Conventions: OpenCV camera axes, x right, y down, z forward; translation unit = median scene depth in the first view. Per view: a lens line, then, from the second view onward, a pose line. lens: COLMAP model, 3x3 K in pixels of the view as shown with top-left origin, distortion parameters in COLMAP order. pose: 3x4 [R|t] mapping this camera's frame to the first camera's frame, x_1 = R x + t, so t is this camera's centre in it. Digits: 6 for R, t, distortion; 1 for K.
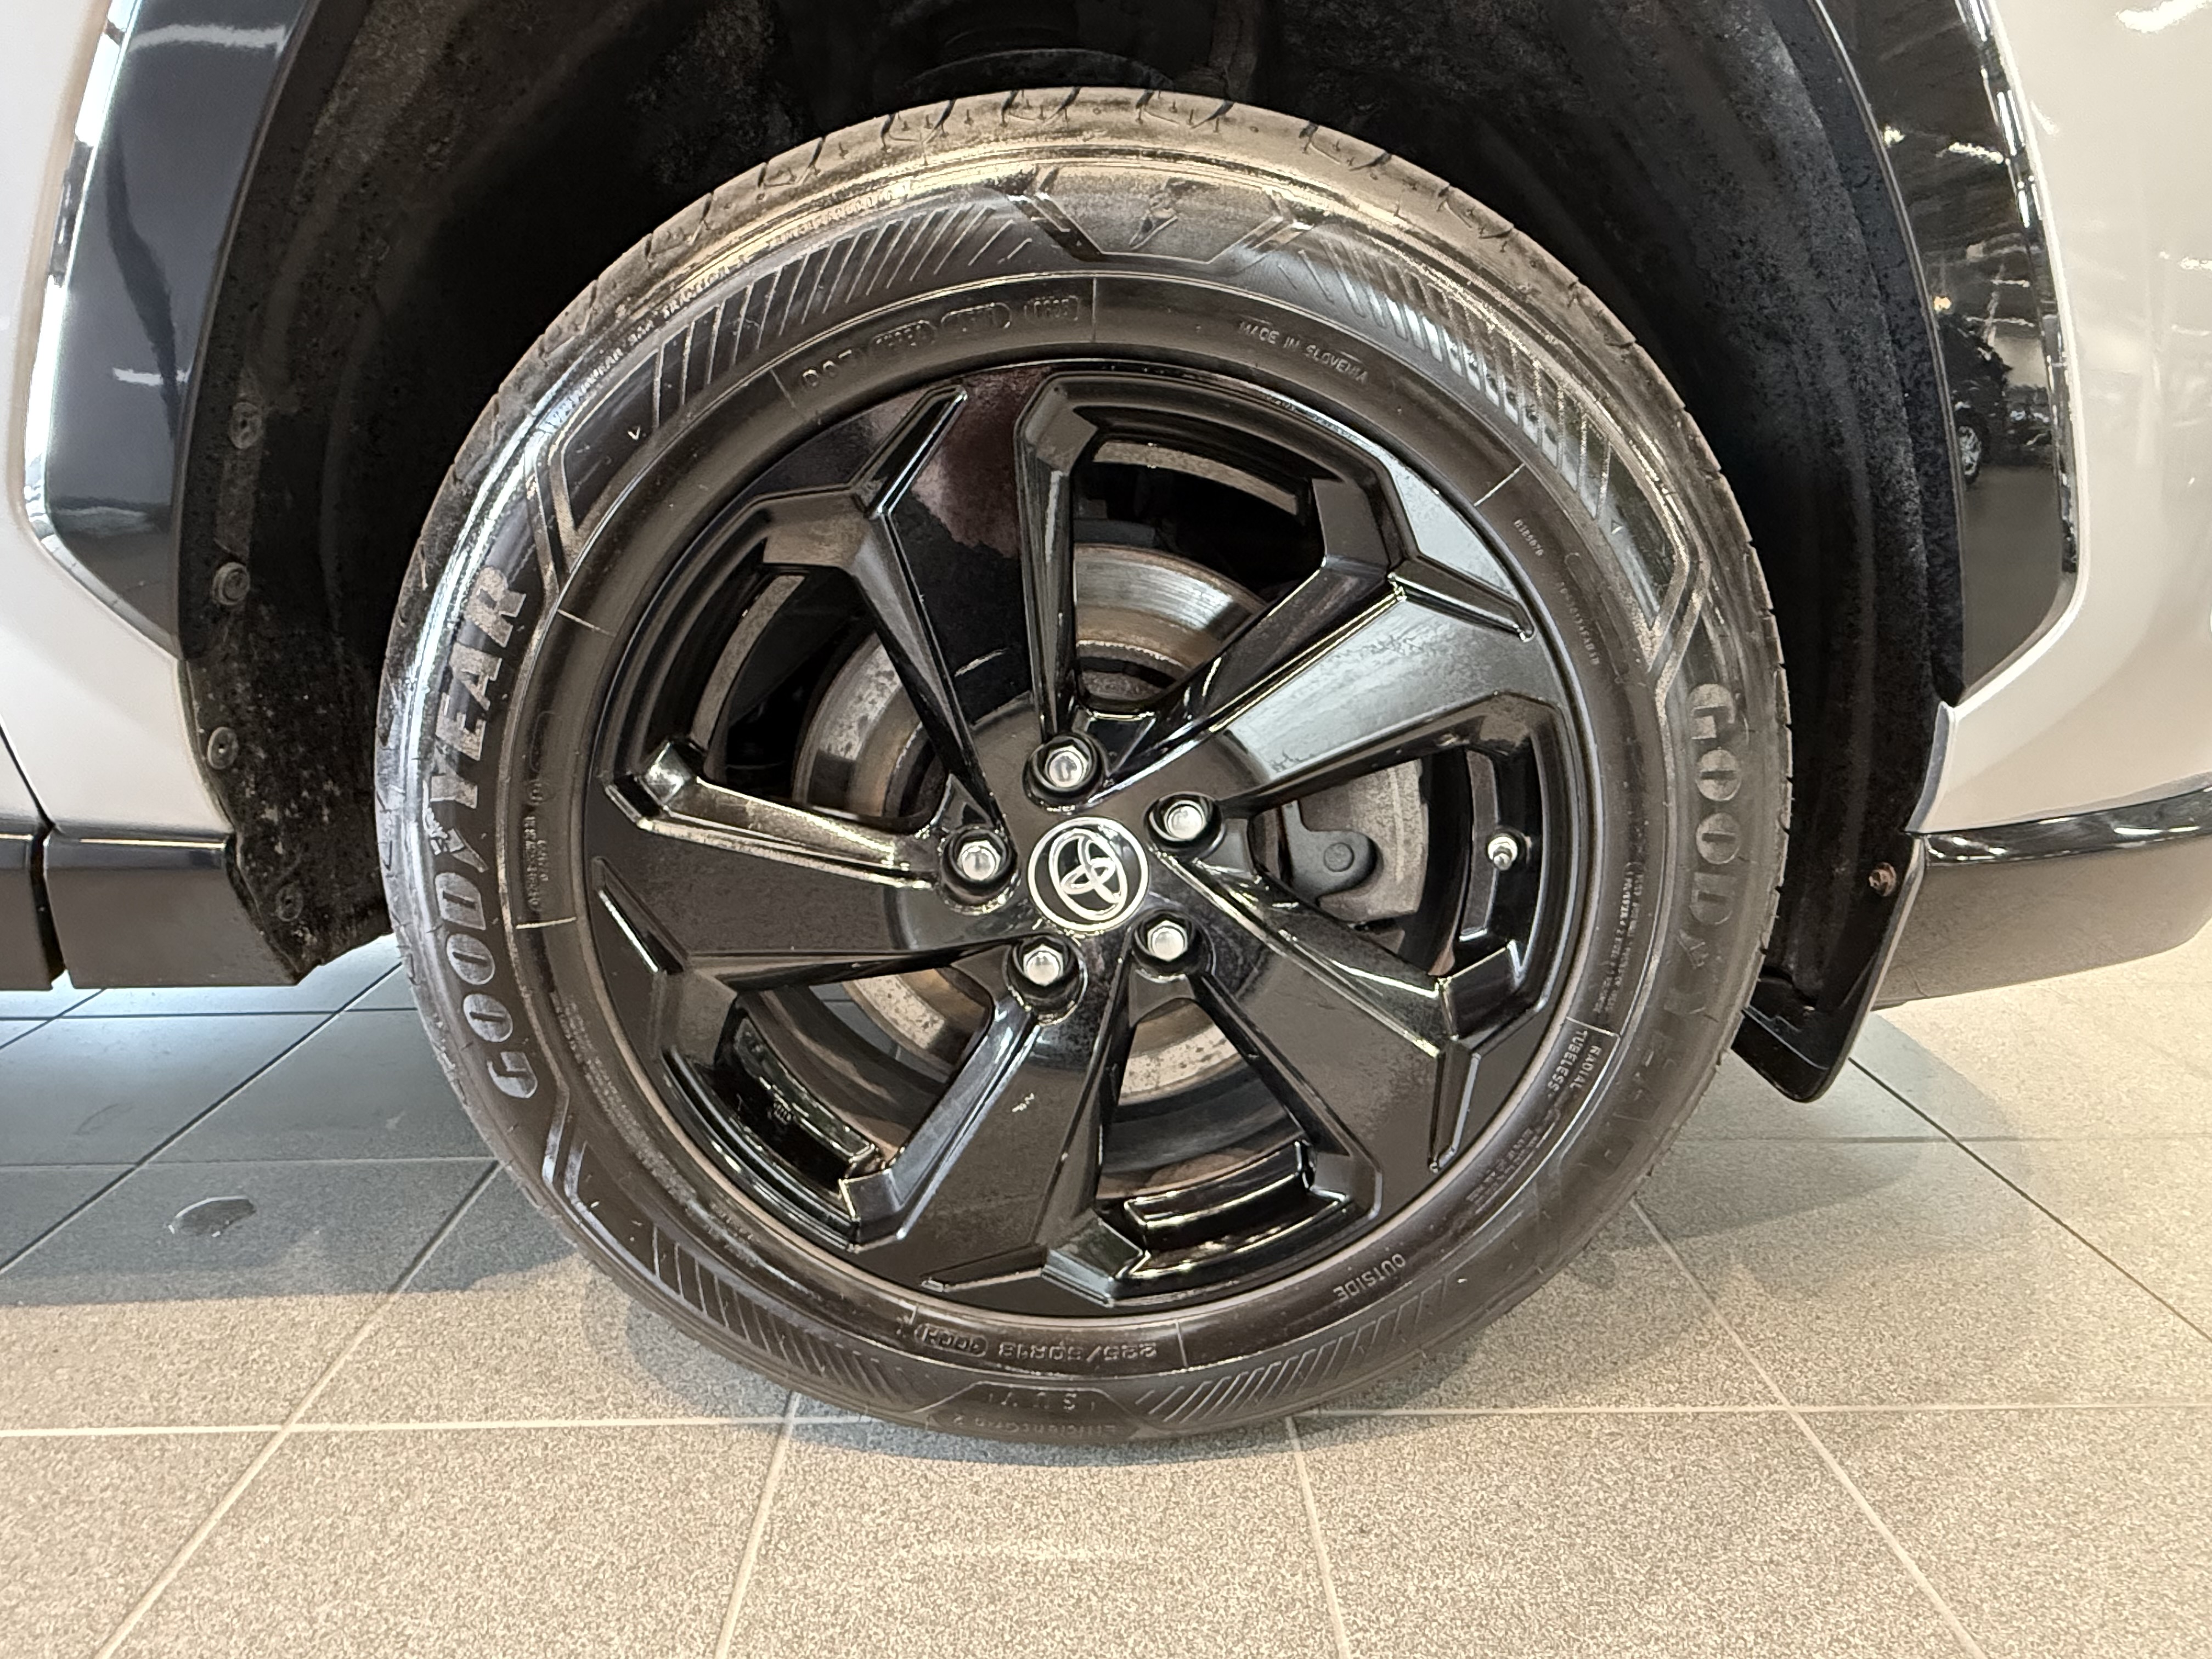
lens RADIAL K [[1279.1, 0, 1106.0], [0, 1279.1, 829.5], [0, 0, 1]] dist [-0.005417, 0.002544]
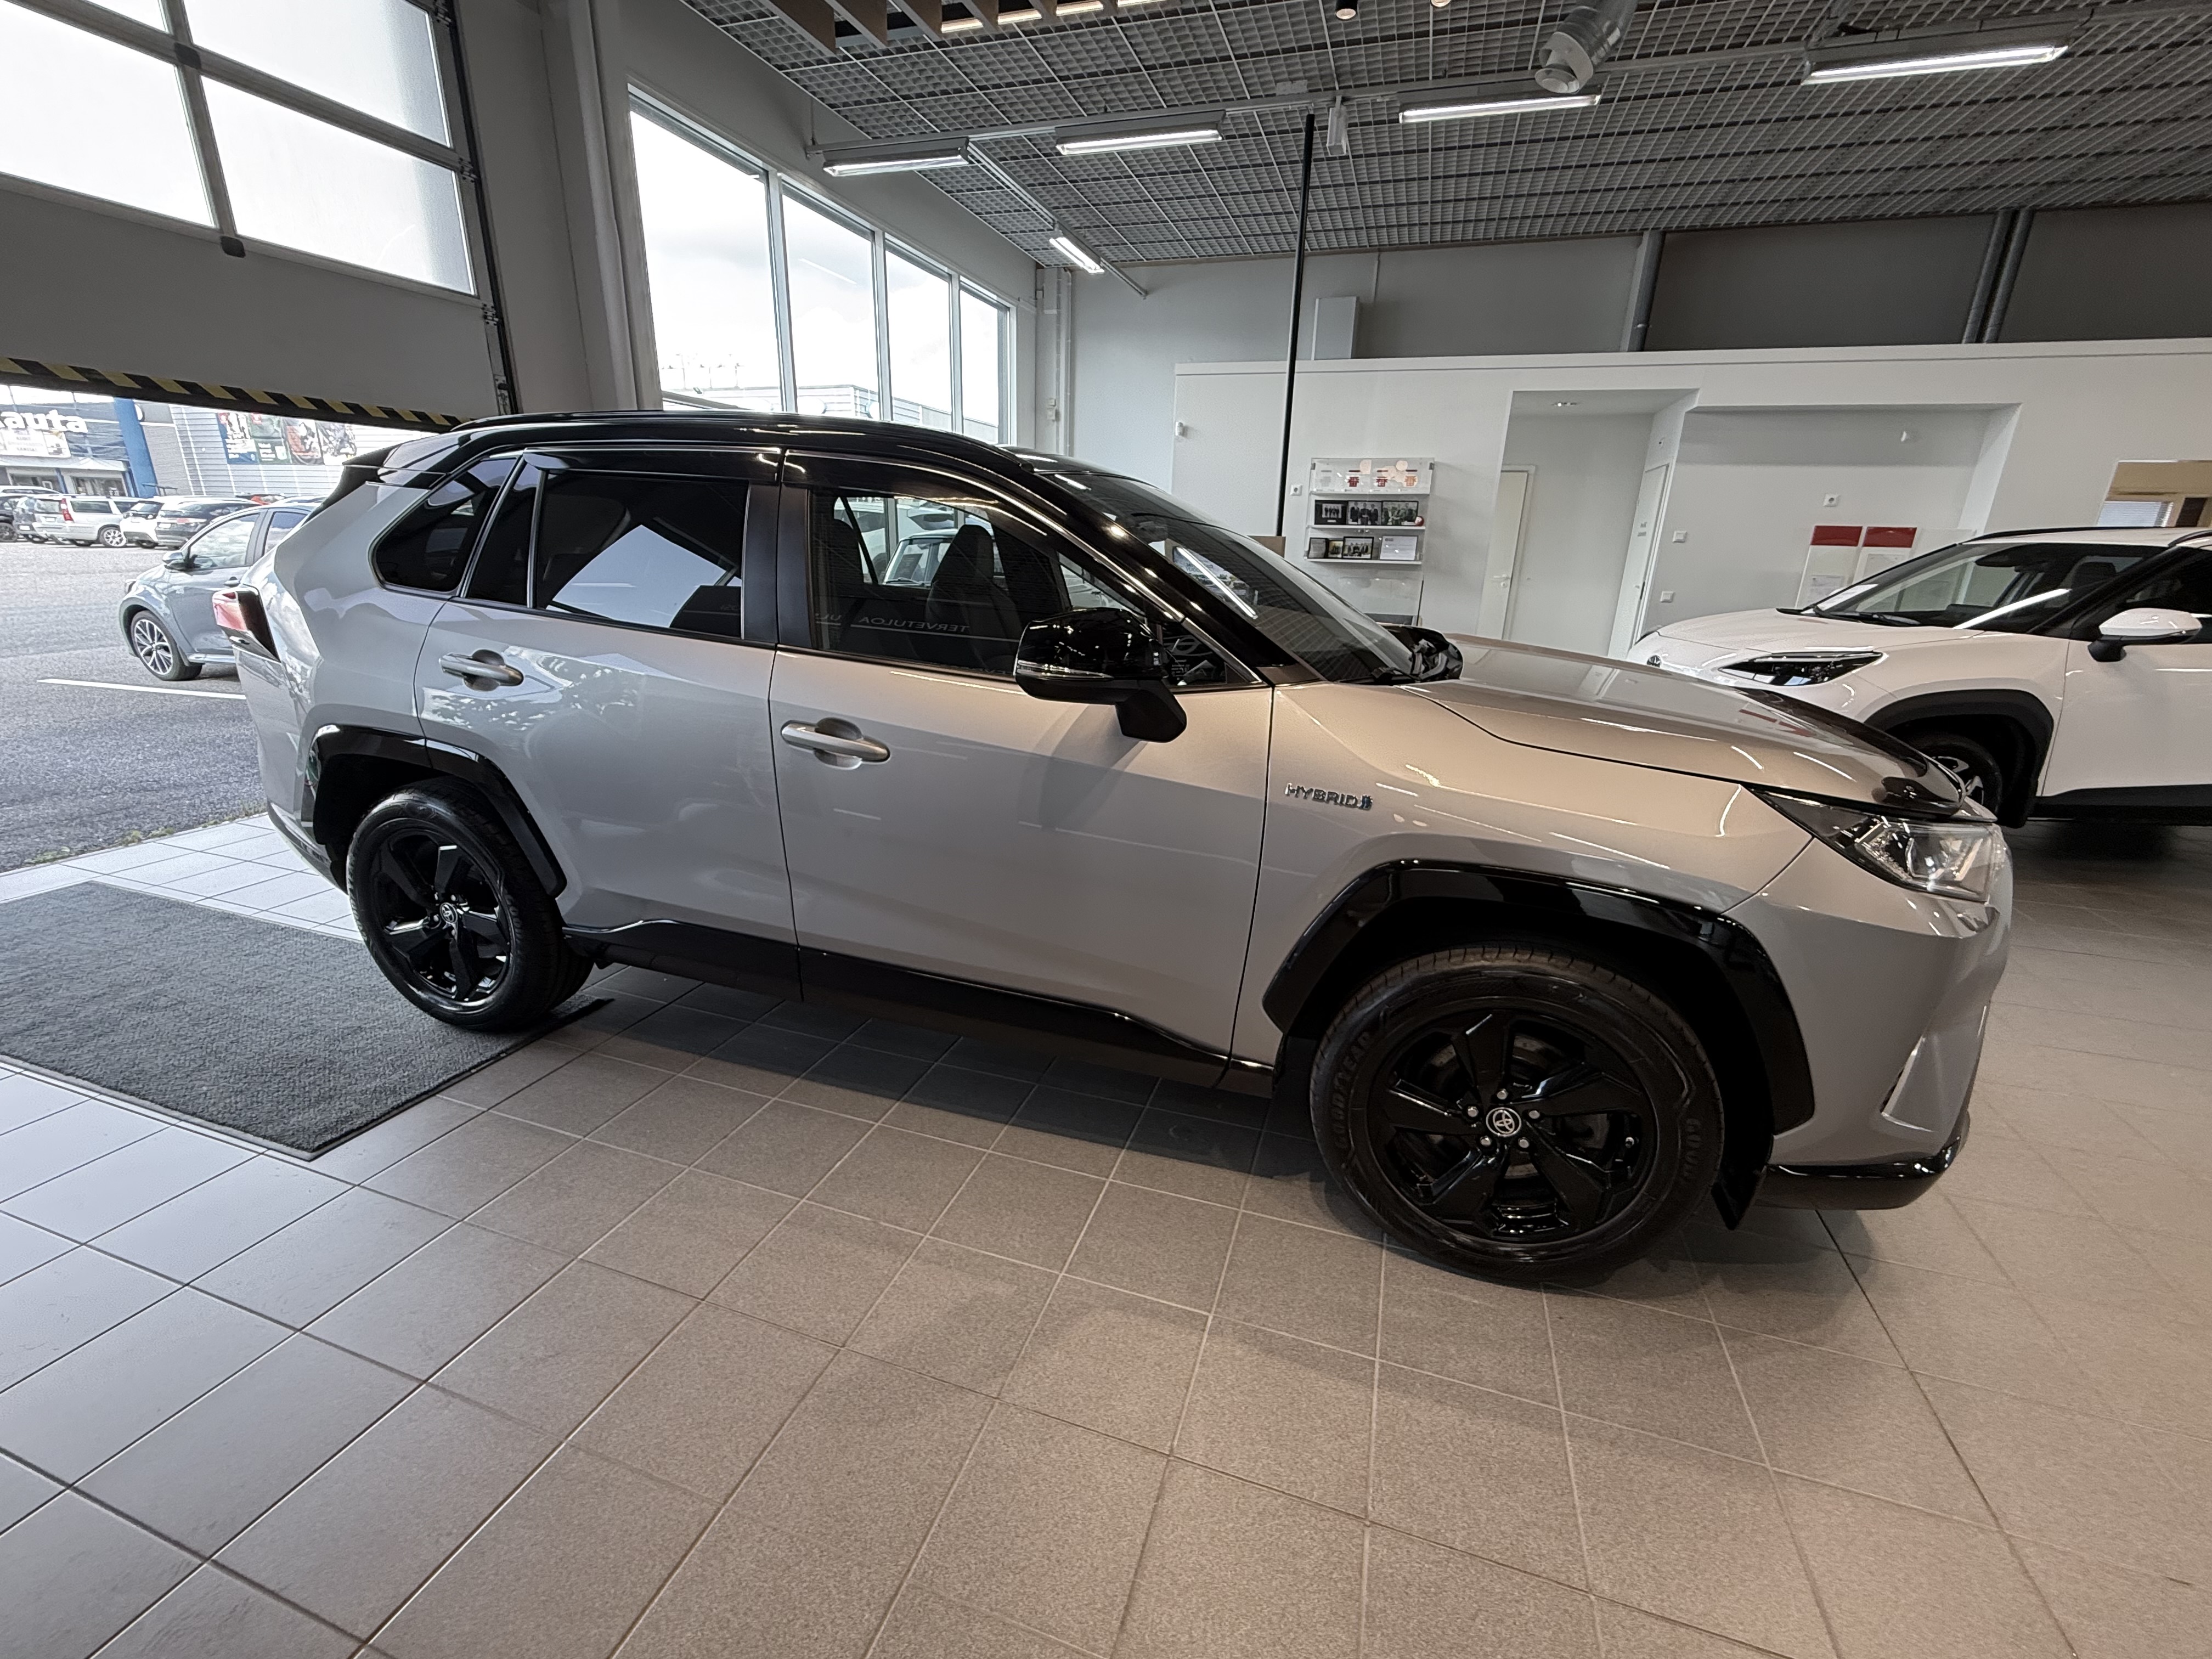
lens RADIAL K [[924.4, 0, 1106.0], [0, 924.4, 829.5], [0, 0, 1]] dist [-0.000046, -0.000005]
pose [[0.940666, 0.119347, -0.317655, -0.337373], [-0.119016, 0.992680, 0.020523, -0.701570], [0.317779, 0.018501, 0.947984, -1.864905]]
